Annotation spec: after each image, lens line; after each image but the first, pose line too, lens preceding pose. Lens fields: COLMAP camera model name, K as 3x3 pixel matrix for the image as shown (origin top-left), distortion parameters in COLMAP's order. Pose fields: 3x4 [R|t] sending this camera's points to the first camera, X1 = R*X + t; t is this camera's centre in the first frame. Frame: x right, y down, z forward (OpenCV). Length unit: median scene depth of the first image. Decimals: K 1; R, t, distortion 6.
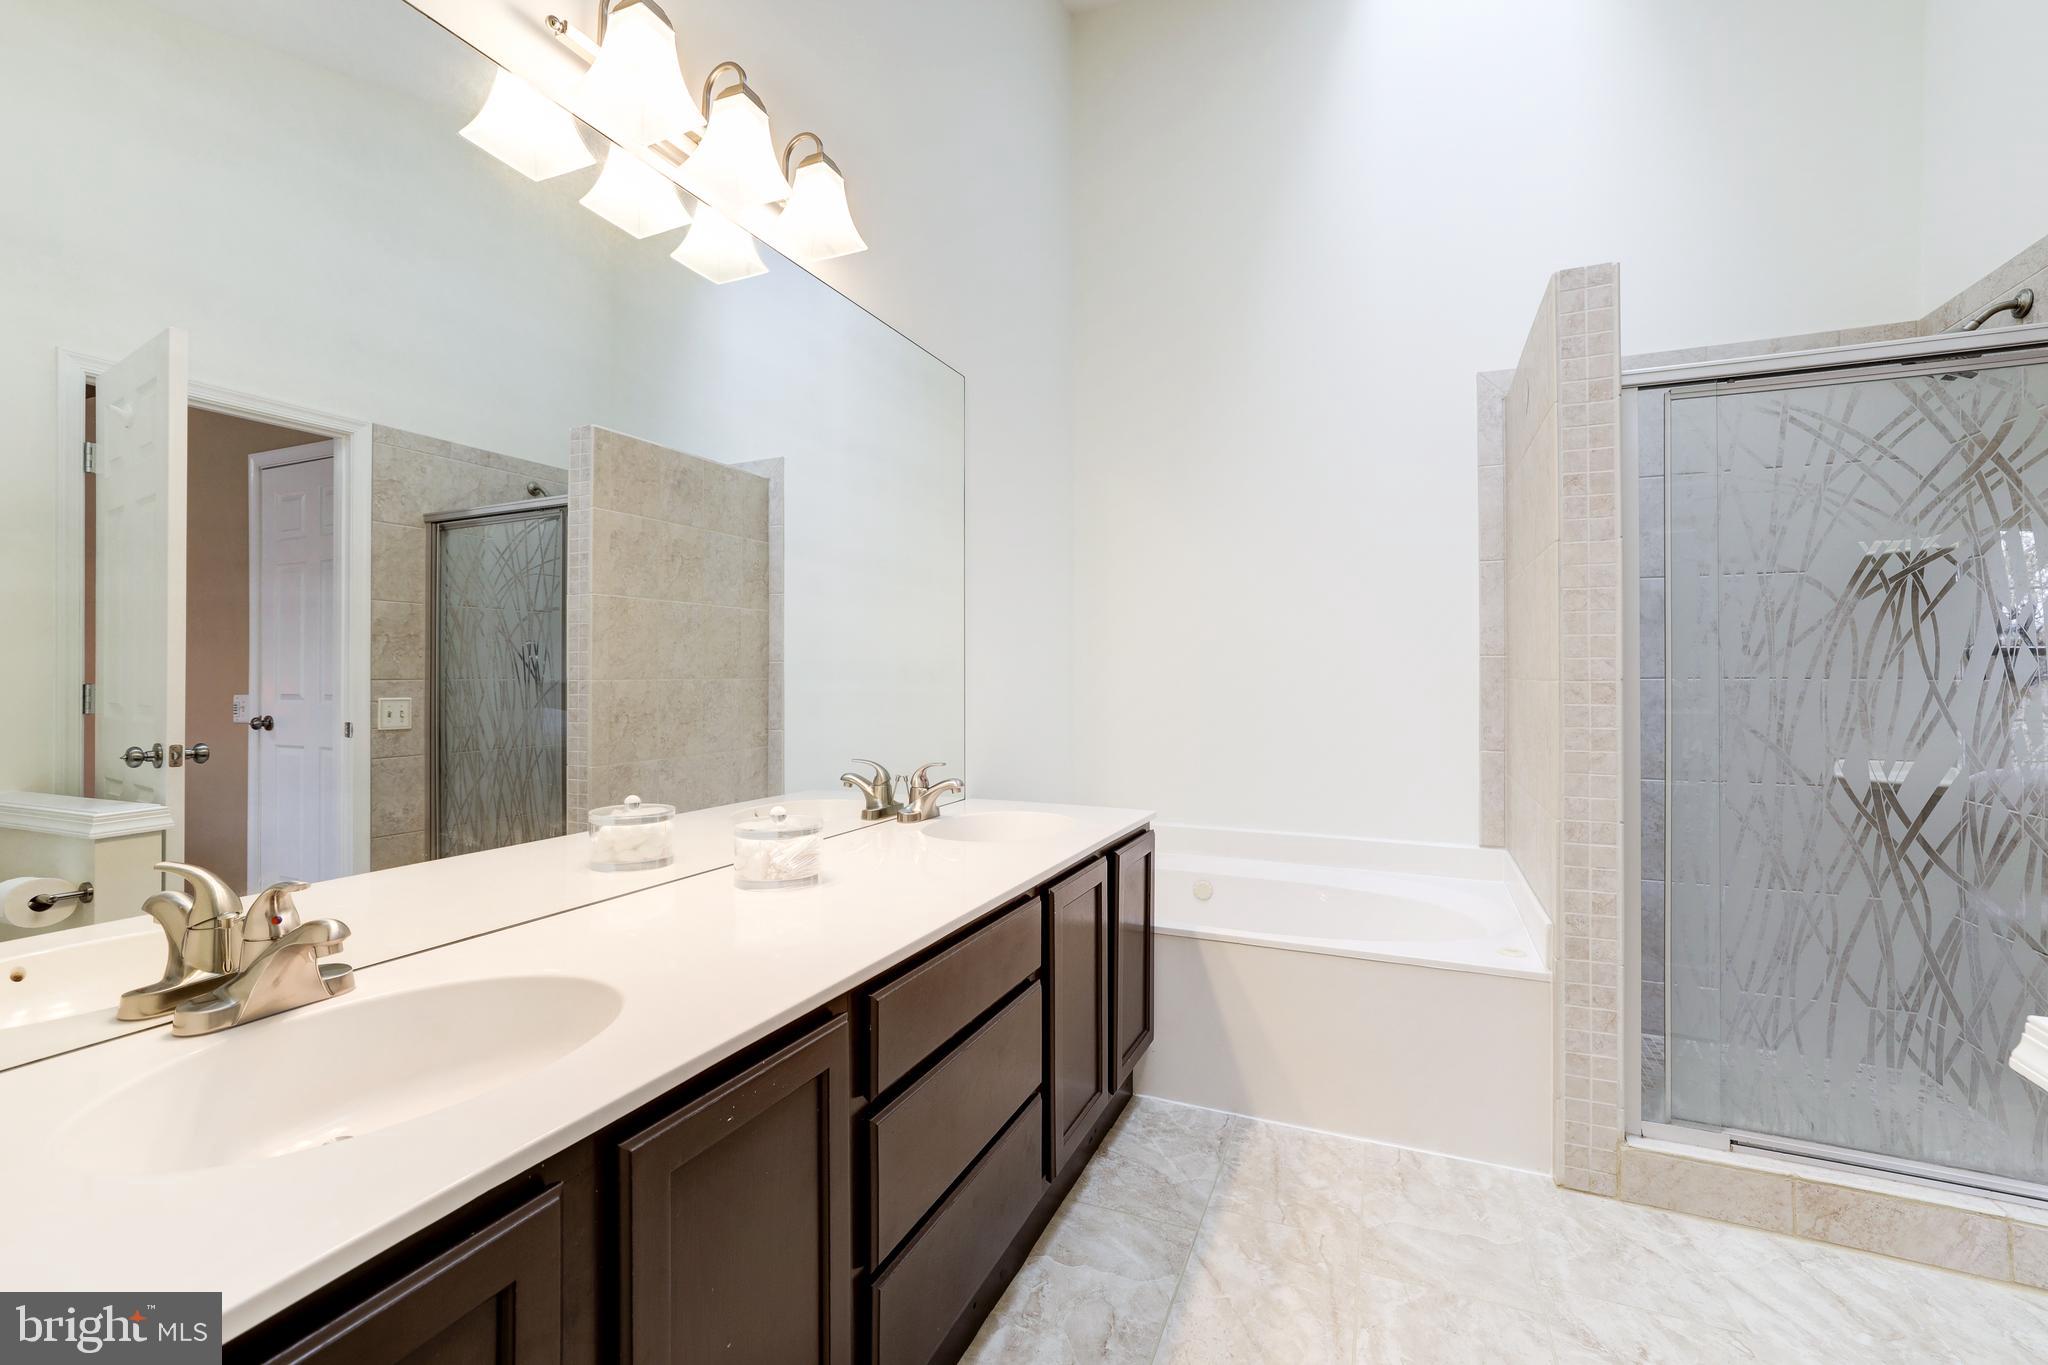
lens RADIAL K [[876.5, 0, 1028.8], [0, 876.5, 670.8], [0, 0, 1]] dist [-0.000356, 0.000449]
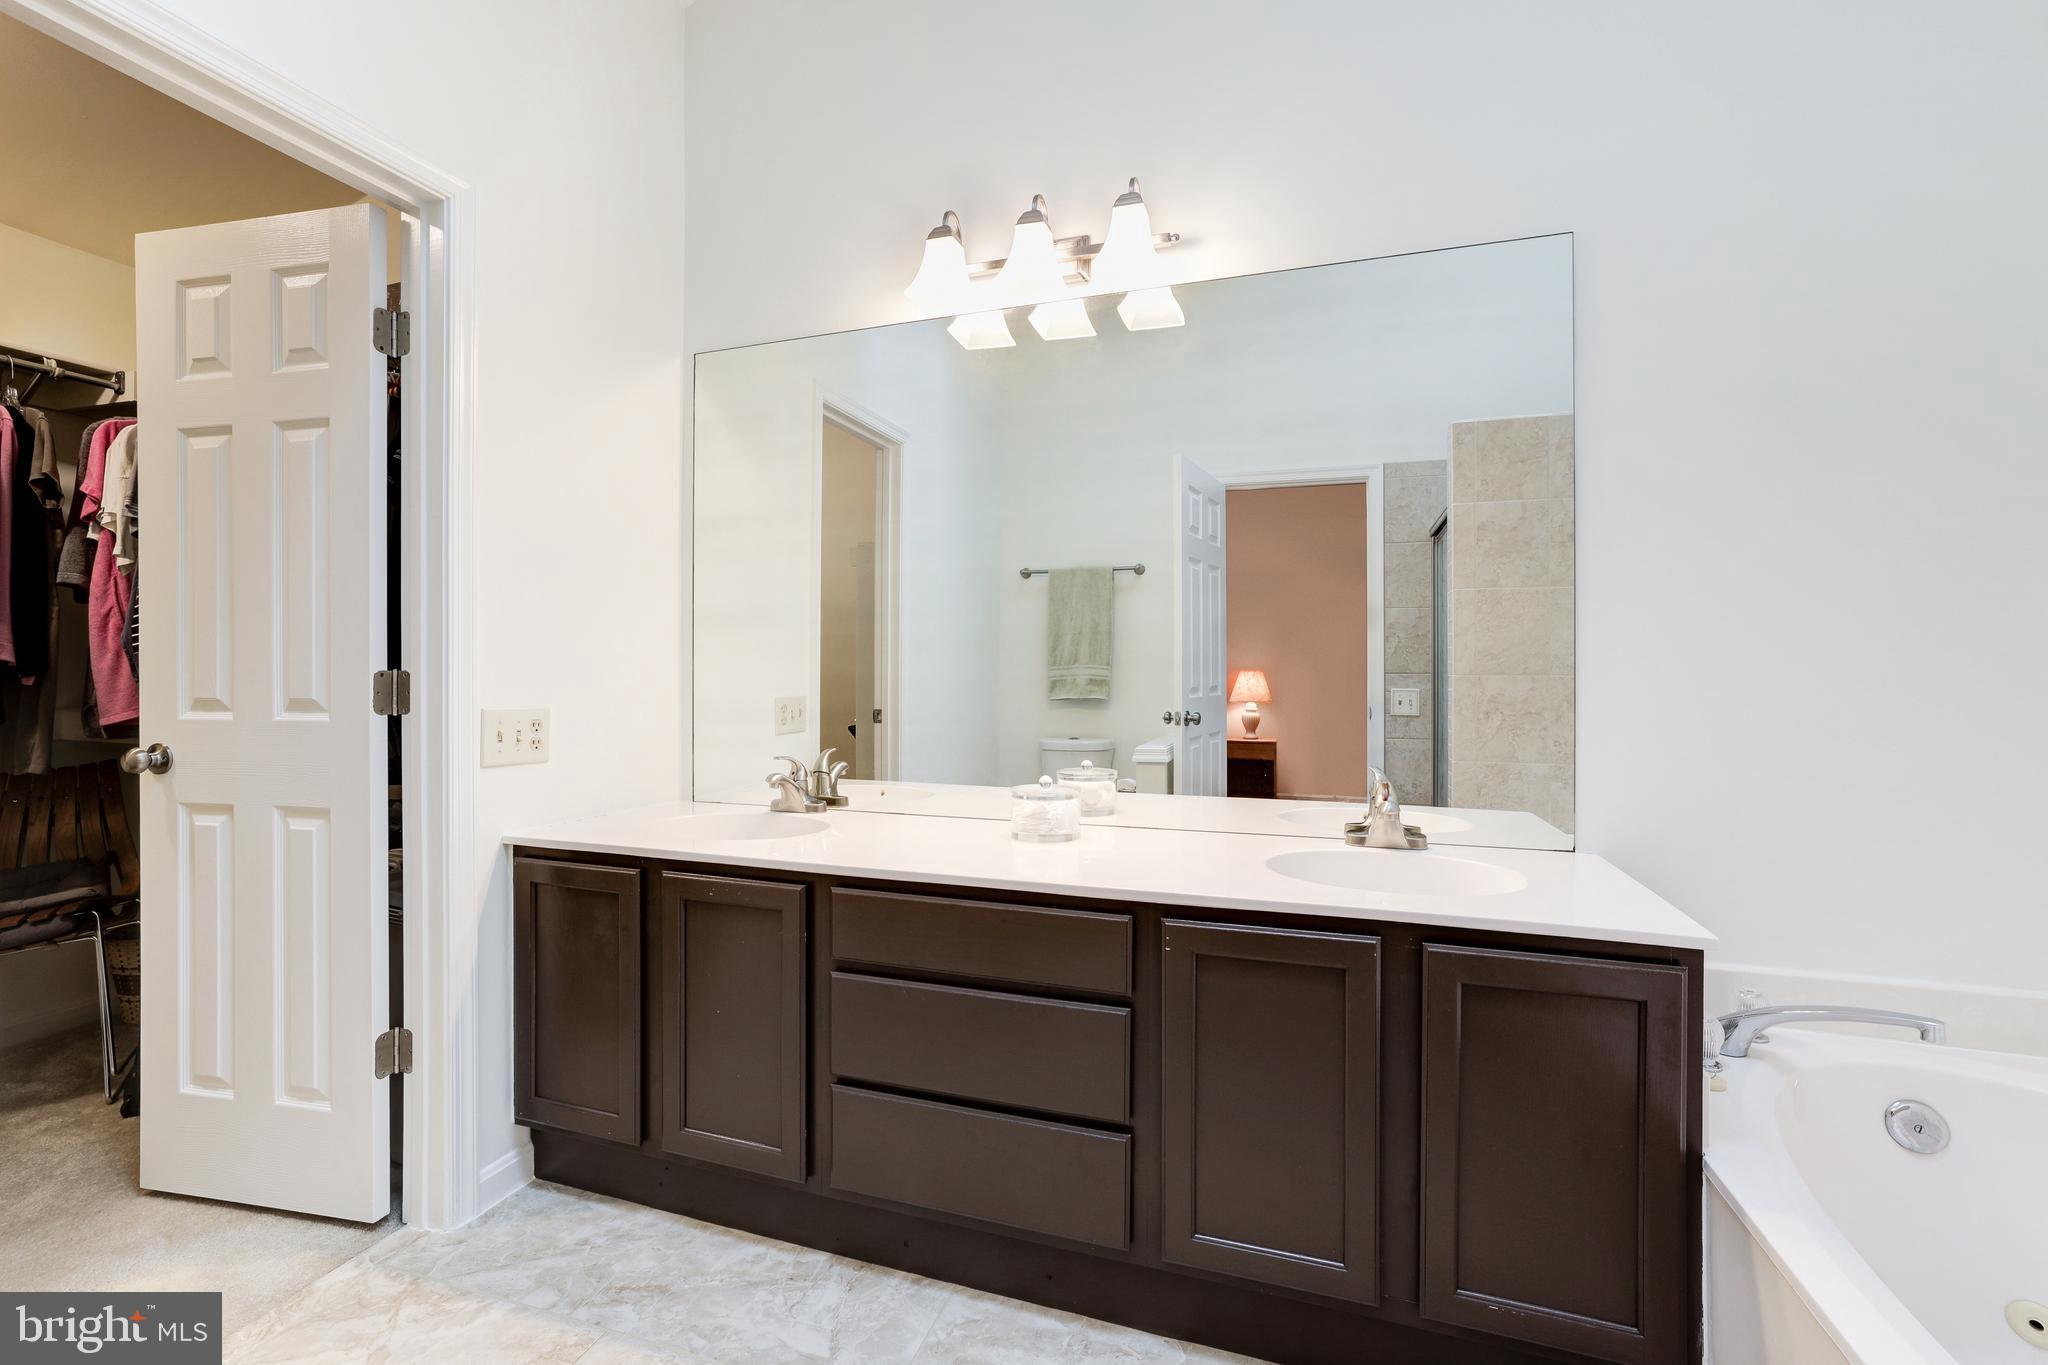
lens RADIAL K [[876.5, 0, 1028.8], [0, 876.5, 670.8], [0, 0, 1]] dist [-0.000356, 0.000449]
pose [[0.109260, 0.005249, -0.993999, 0.413569], [-0.000260, 0.999986, 0.005252, 0.000269], [0.994013, -0.000316, 0.109259, 0.370573]]
